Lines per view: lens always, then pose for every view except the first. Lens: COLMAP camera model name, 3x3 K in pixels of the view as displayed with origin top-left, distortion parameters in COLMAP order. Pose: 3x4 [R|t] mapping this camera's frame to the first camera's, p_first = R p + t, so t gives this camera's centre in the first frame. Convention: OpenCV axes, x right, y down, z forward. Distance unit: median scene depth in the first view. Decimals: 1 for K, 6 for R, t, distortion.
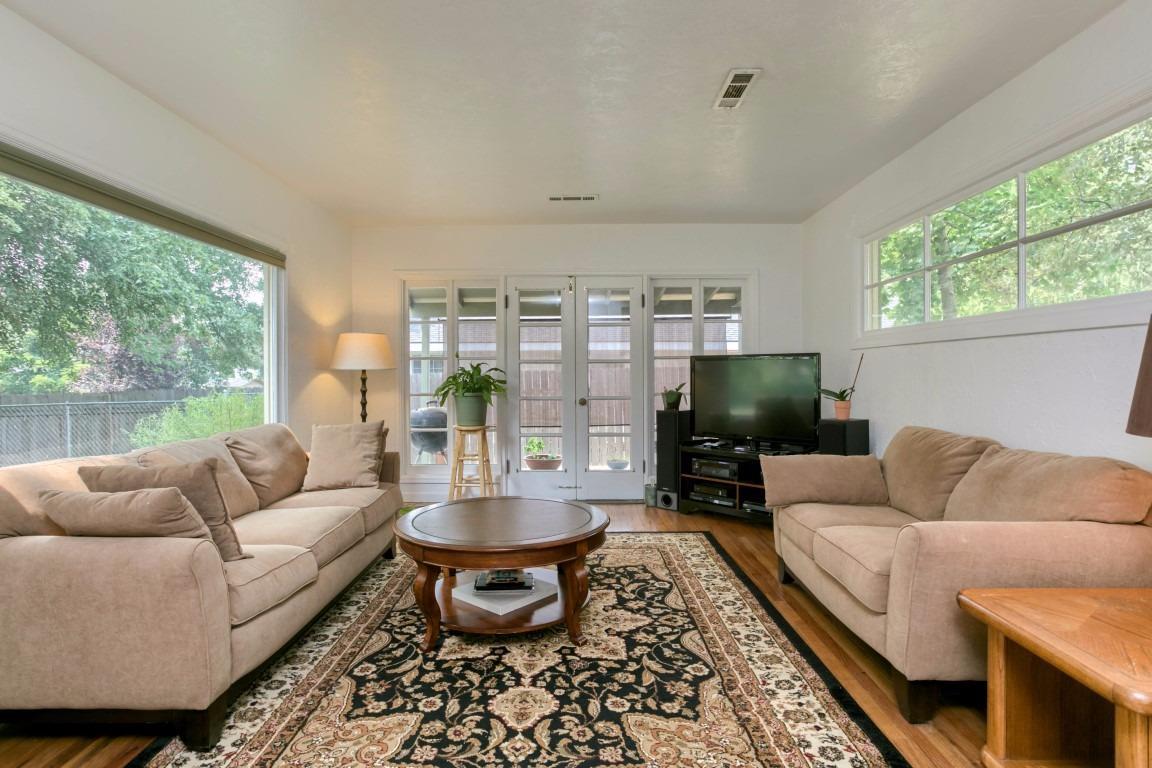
lens RADIAL K [[612.5, 0, 562.1], [0, 612.5, 379.4], [0, 0, 1]] dist [-0.026842, 0.000252]
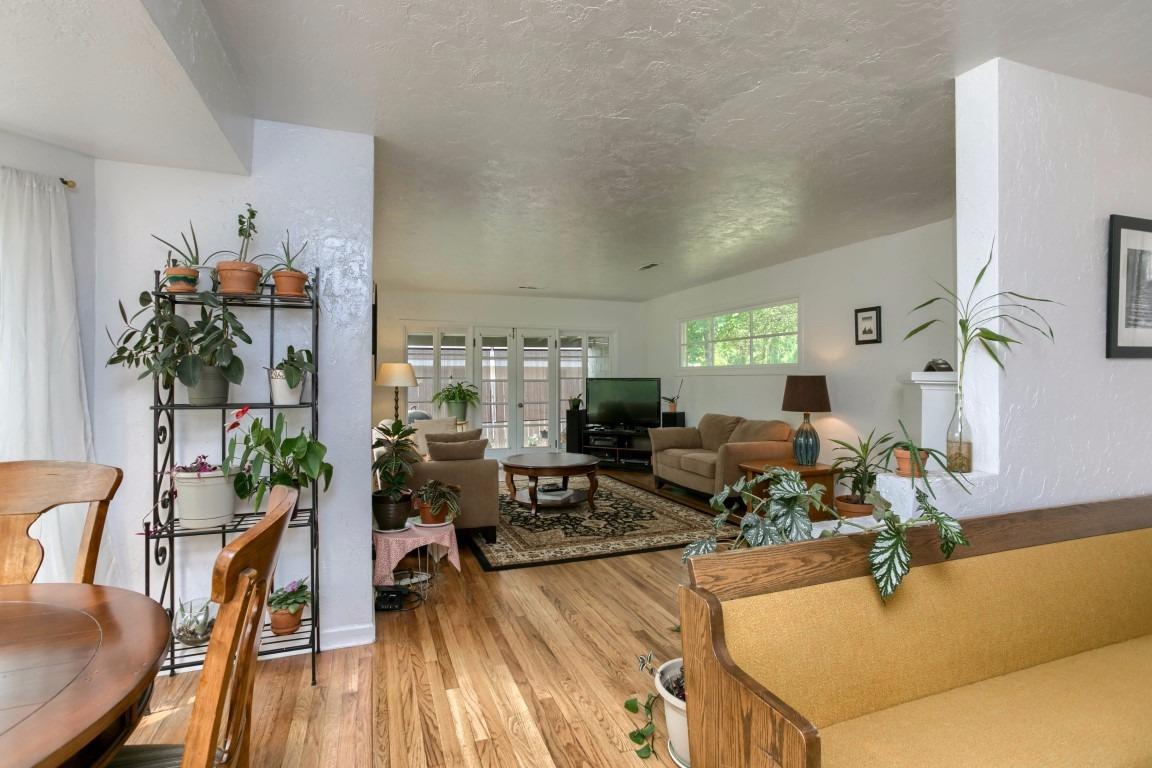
lens RADIAL K [[563.5, 0, 576.0], [0, 563.5, 384.0], [0, 0, 1]] dist [-0.038561, 0.000196]
pose [[0.928527, 0.001543, 0.371262, -0.864724], [-0.000008, 0.999991, -0.004136, -0.031519], [-0.371266, 0.003838, 0.928519, -0.991722]]
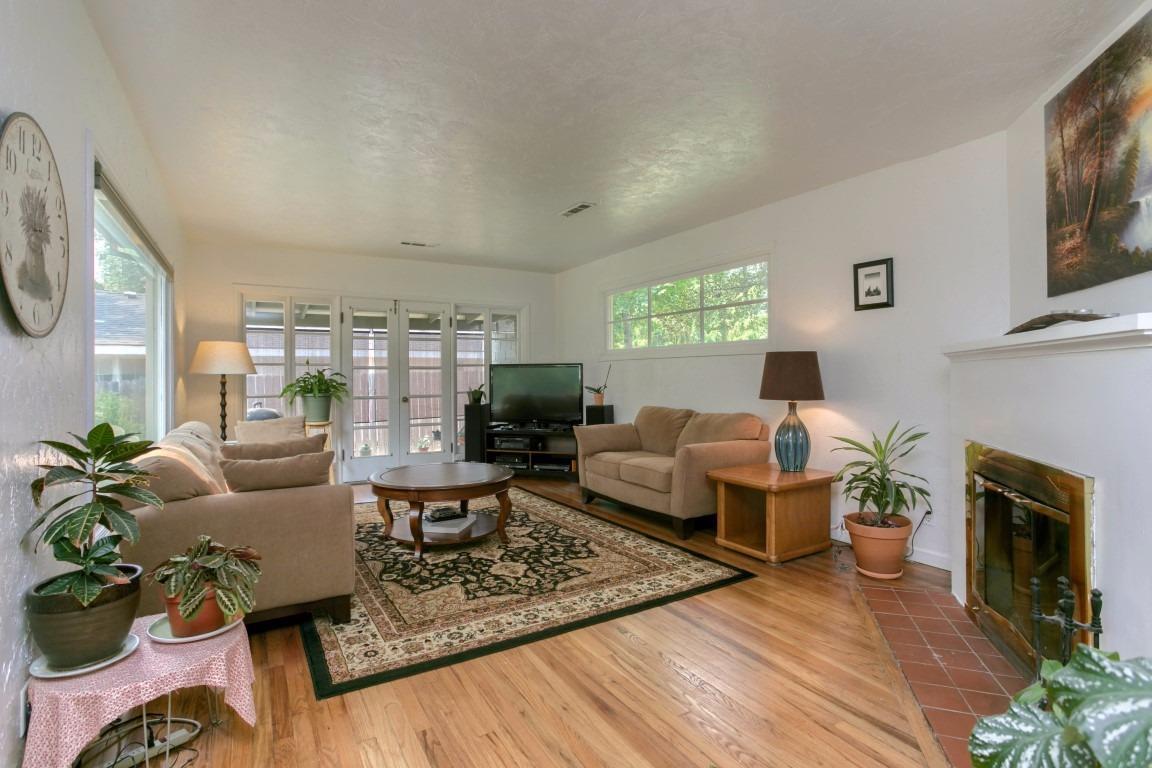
lens RADIAL K [[563.5, 0, 576.0], [0, 563.5, 384.0], [0, 0, 1]] dist [-0.038561, 0.000196]
pose [[0.847038, -0.008140, 0.531471, -0.637255], [0.007787, 0.999965, 0.002905, 0.007712], [-0.531476, 0.001678, 0.847072, -0.383444]]
